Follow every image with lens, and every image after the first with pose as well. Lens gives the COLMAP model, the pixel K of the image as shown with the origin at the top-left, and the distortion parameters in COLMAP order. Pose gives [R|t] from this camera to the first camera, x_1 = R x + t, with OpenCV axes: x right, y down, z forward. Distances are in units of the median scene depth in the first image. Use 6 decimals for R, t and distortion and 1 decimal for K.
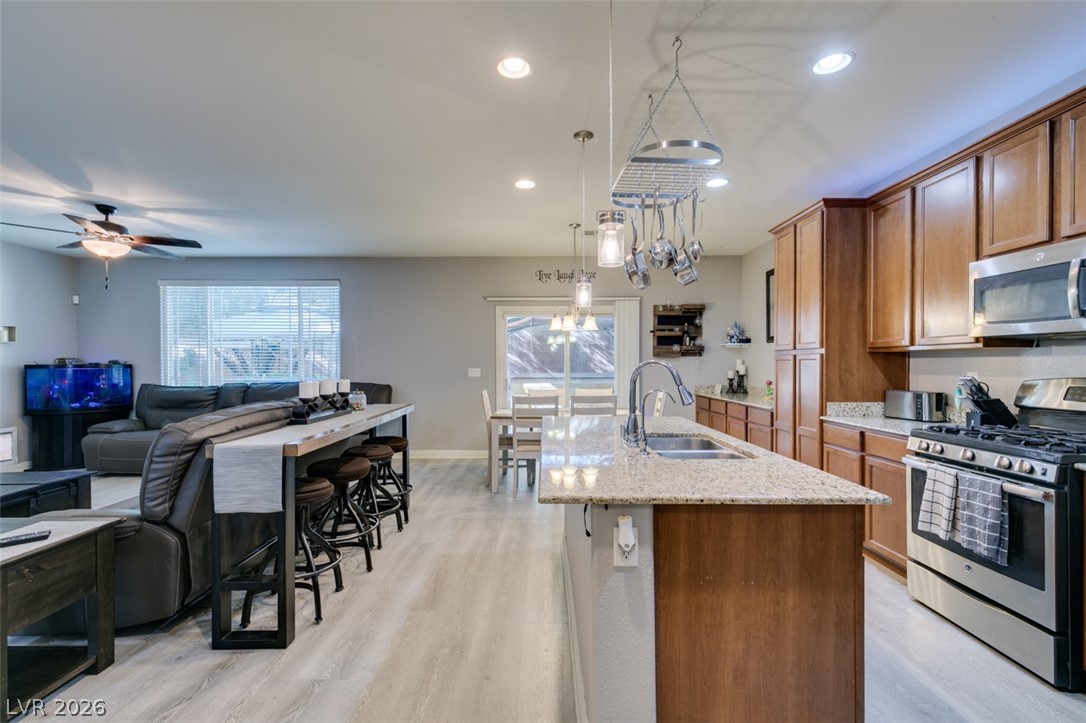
lens RADIAL K [[484.4, 0, 541.8], [0, 484.4, 364.4], [0, 0, 1]] dist [0.002798, 0.000046]
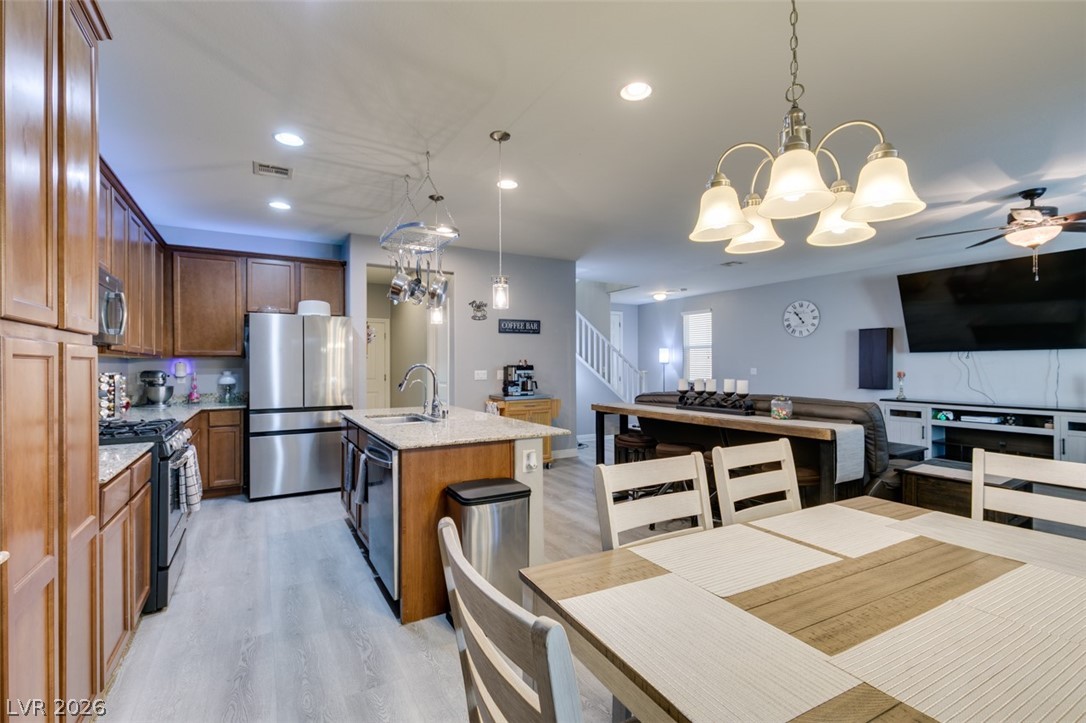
lens RADIAL K [[484.4, 0, 541.5], [0, 484.4, 362.3], [0, 0, 1]] dist [0.002798, 0.000046]
pose [[-0.859652, 0.001269, -0.510879, 0.717701], [0.003447, 0.999989, -0.003316, -0.005978], [0.510869, -0.004611, -0.859646, 2.606573]]
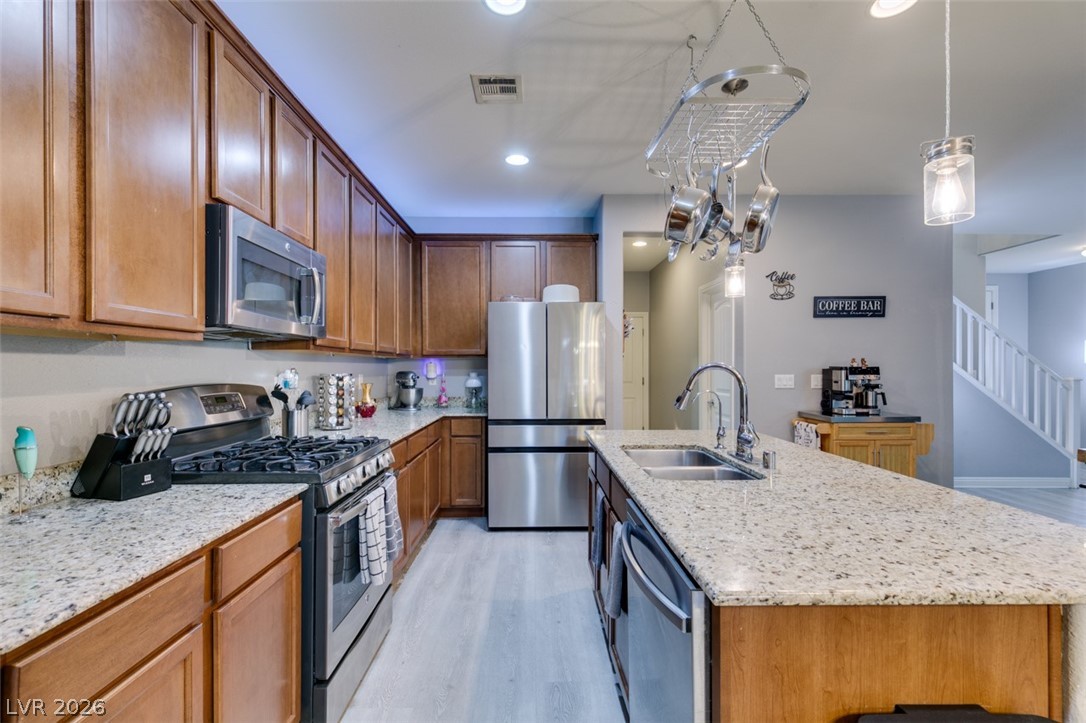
lens RADIAL K [[484.4, 0, 542.7], [0, 484.4, 366.9], [0, 0, 1]] dist [0.002798, 0.000046]
pose [[-0.999620, 0.001250, -0.027553, 0.587184], [0.001254, 0.999999, -0.000127, -0.000192], [0.027552, -0.000161, -0.999620, 1.907023]]
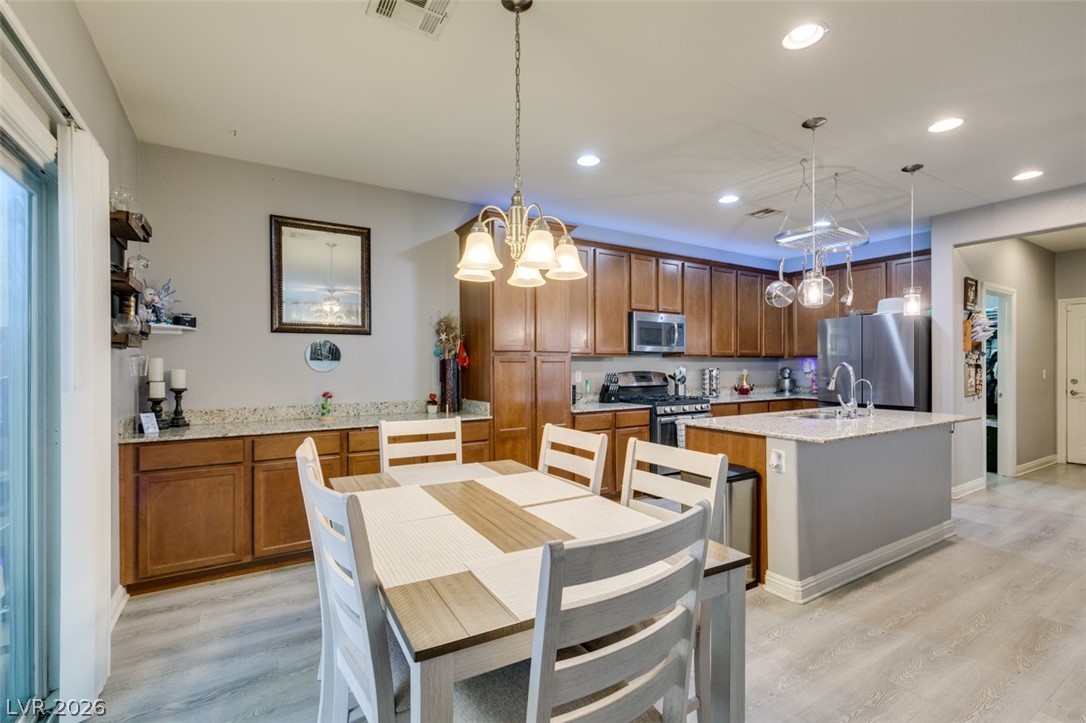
lens RADIAL K [[484.4, 0, 541.1], [0, 484.4, 364.8], [0, 0, 1]] dist [0.002798, 0.000046]
pose [[-0.533233, 0.002671, 0.845964, -0.587222], [0.004864, 0.999988, -0.000092, -0.004395], [-0.845955, 0.004066, -0.533239, 2.688906]]
